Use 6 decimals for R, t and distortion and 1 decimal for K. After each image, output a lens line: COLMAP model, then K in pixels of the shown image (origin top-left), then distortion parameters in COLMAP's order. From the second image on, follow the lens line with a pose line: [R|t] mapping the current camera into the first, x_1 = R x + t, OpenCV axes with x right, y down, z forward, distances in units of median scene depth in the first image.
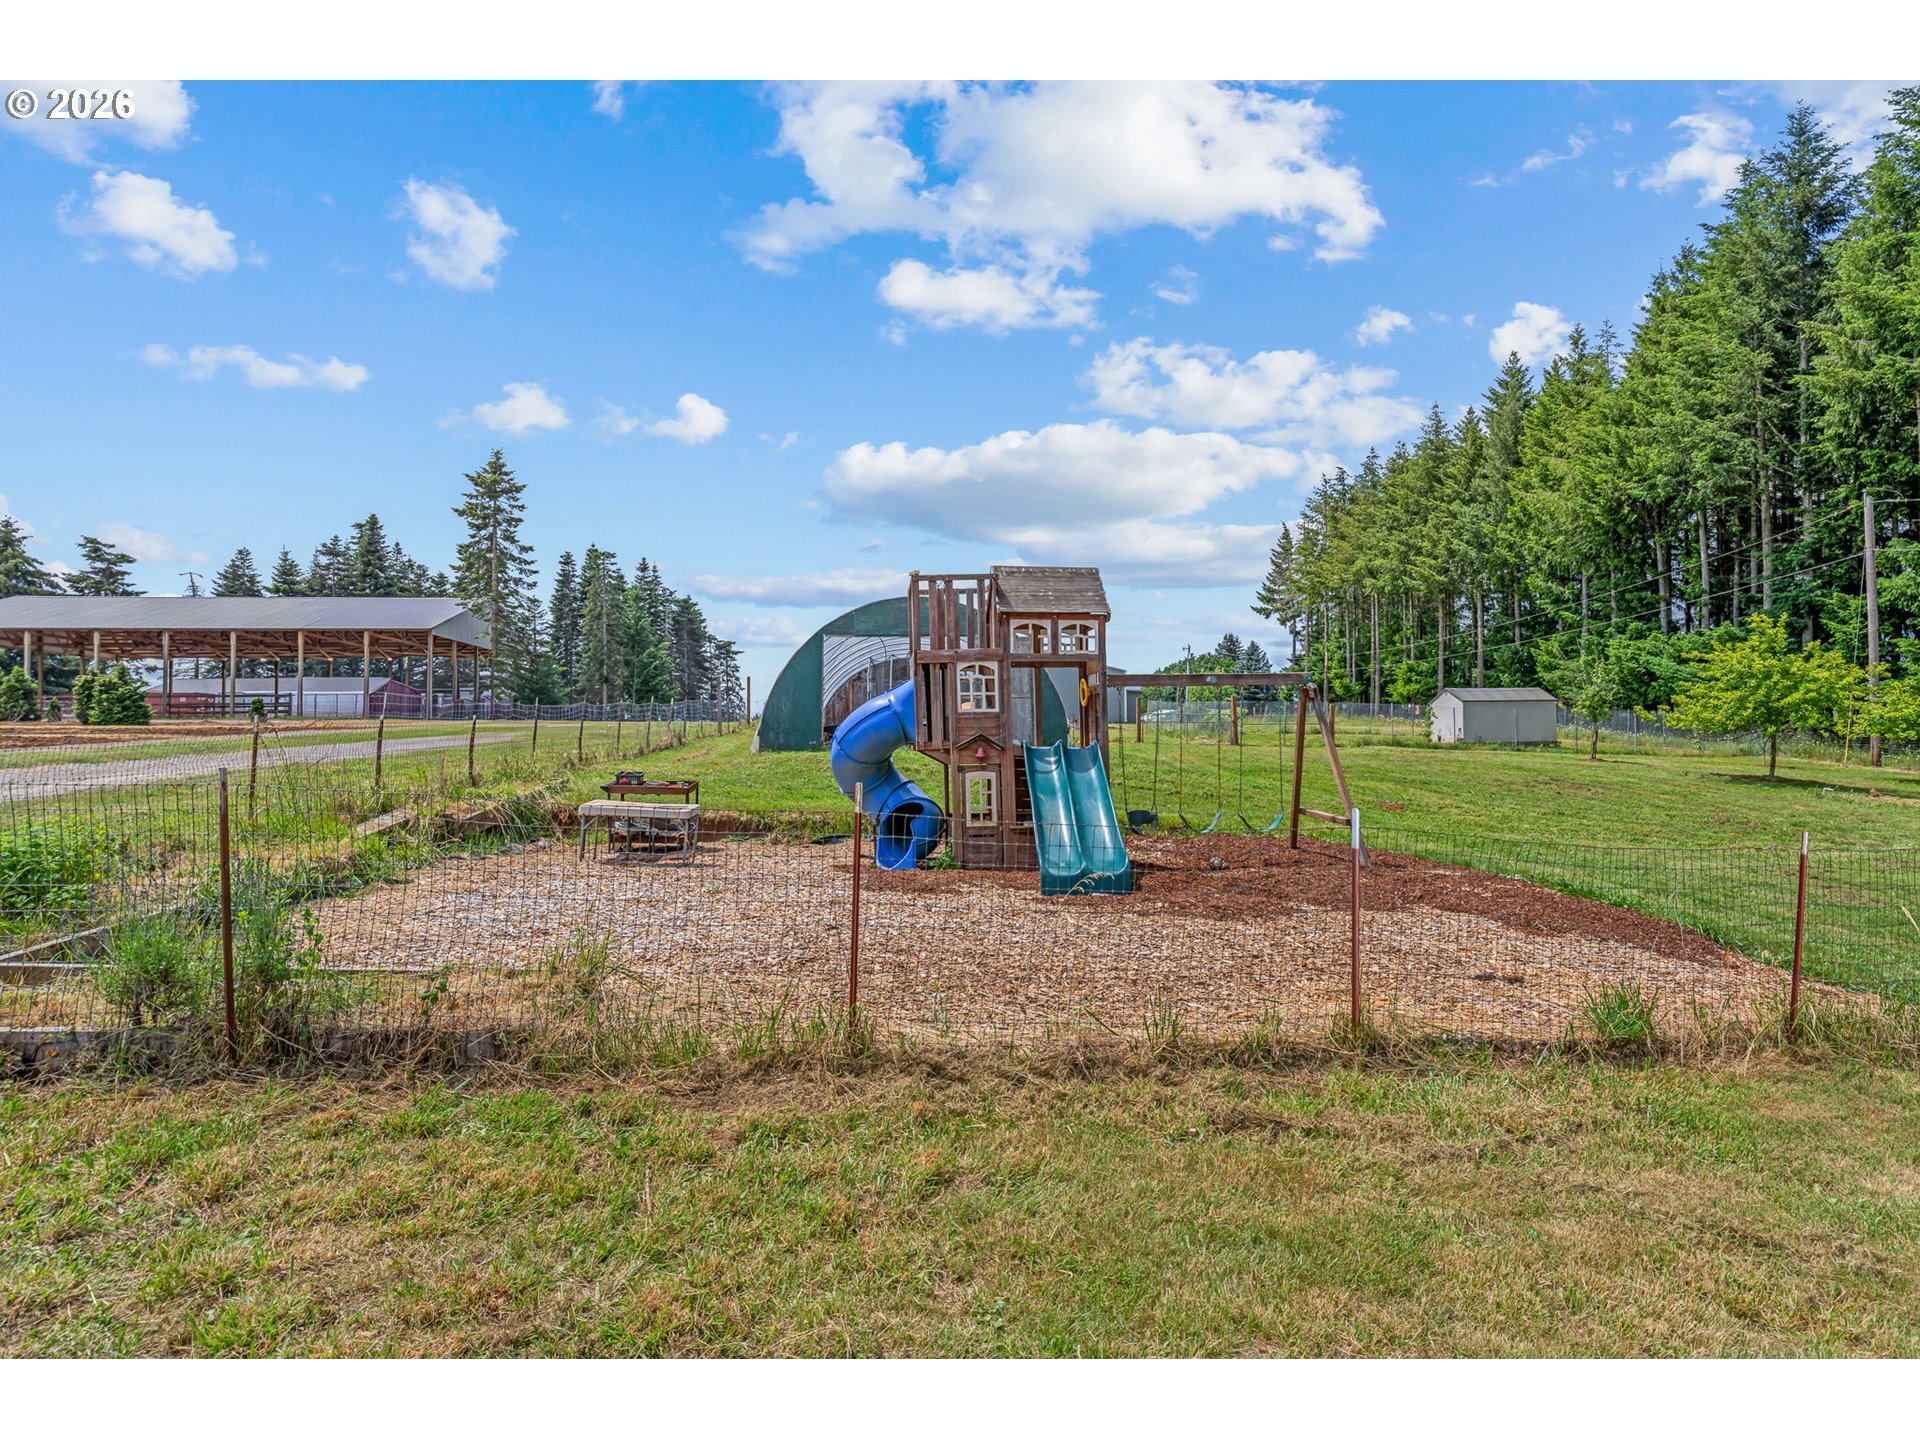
lens RADIAL K [[1468.3, 0, 925.7], [0, 1468.3, 781.4], [0, 0, 1]] dist [-0.025305, 0.006951]
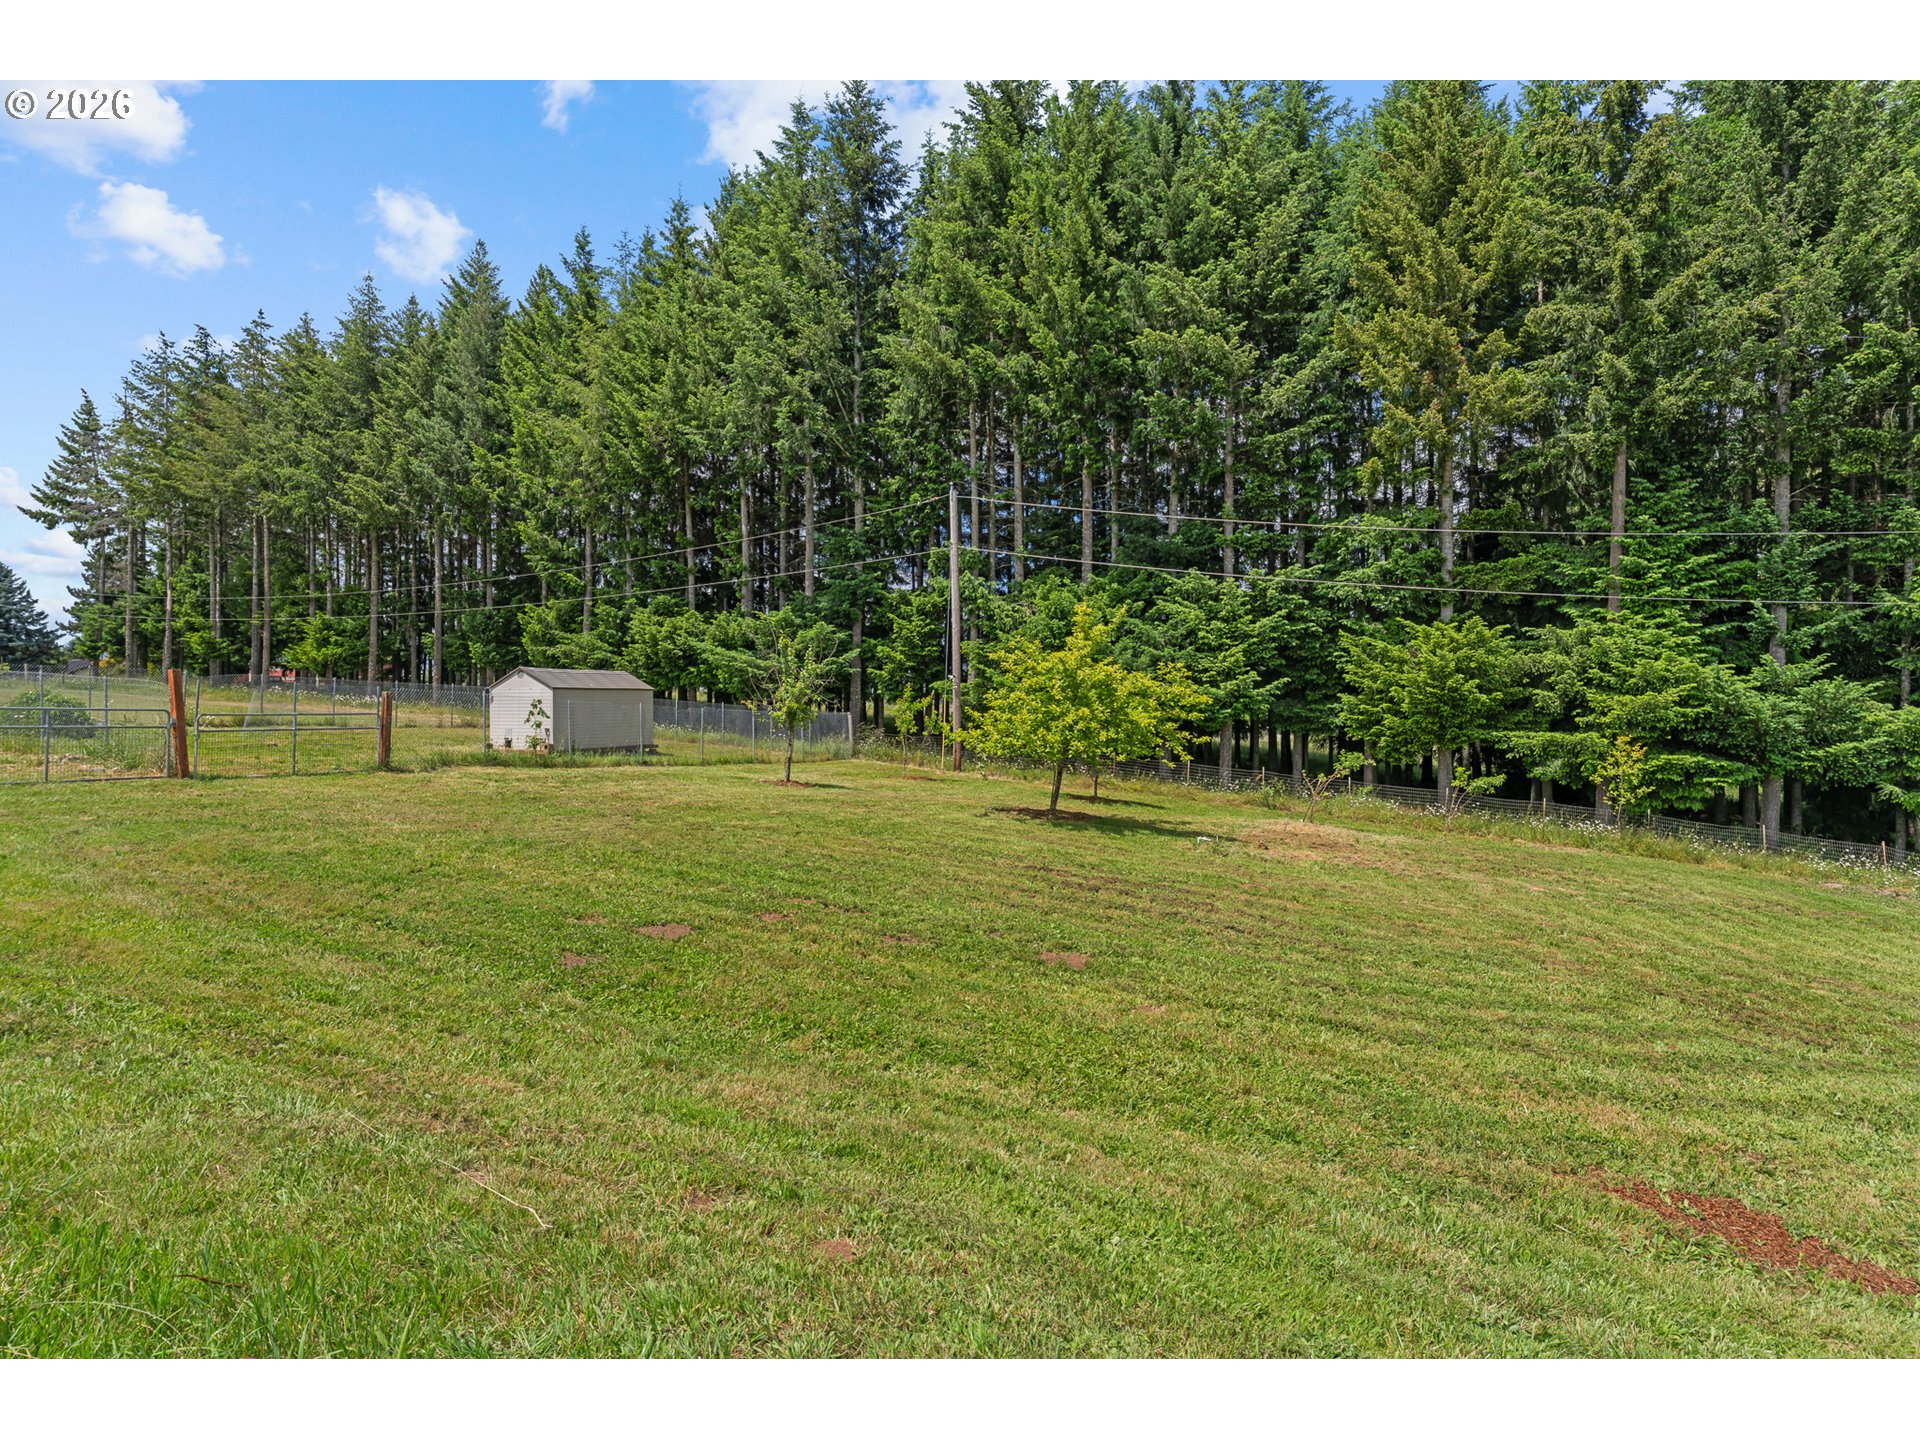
lens RADIAL K [[1064.4, 0, 961.1], [0, 1064.4, 718.8], [0, 0, 1]] dist [-0.001881, -0.000782]
pose [[0.506007, 0.004399, 0.862518, 0.027564], [-0.006468, 0.999978, -0.001305, -0.026367], [-0.862505, -0.004918, 0.506025, 0.378554]]
